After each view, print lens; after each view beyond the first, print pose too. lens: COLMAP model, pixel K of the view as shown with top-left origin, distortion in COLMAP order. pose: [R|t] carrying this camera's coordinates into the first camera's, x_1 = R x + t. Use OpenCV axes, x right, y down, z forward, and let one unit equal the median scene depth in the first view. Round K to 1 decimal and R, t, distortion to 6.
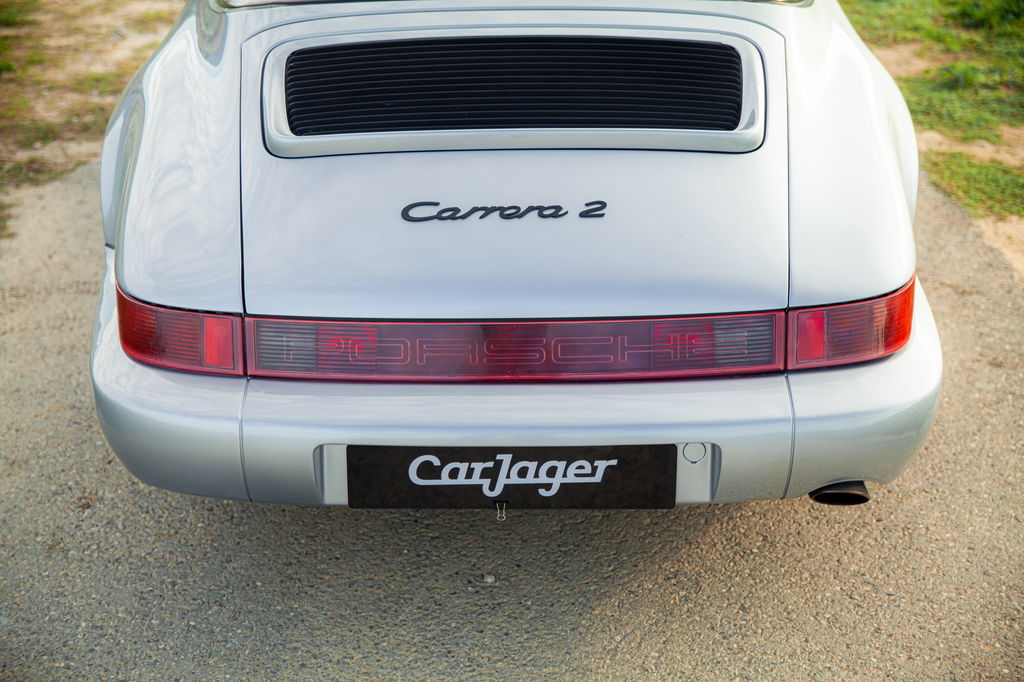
lens RADIAL K [[1490.4, 0, 511.4], [0, 1490.4, 339.8], [0, 0, 1]] dist [-0.010731, 0.000000]
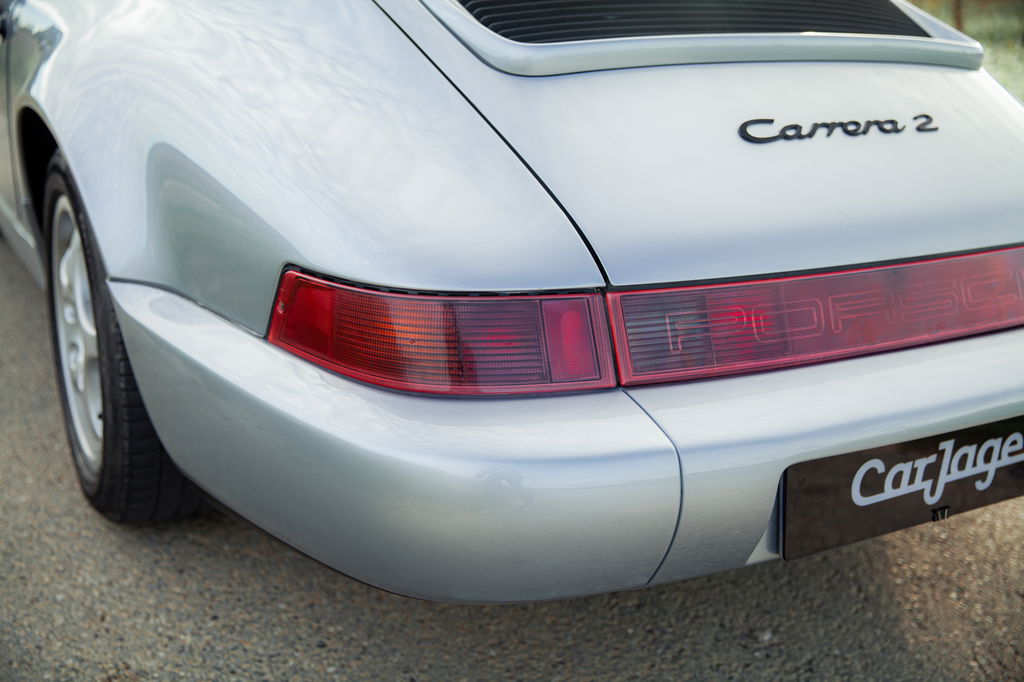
lens RADIAL K [[1105.9, 0, 513.6], [0, 1105.9, 343.1], [0, 0, 1]] dist [-0.006363, 0.000000]
pose [[0.872796, -0.118882, 0.473386, -0.435453], [0.165412, 0.984534, -0.057728, 0.025766], [-0.459202, 0.128689, 0.878961, 0.613086]]
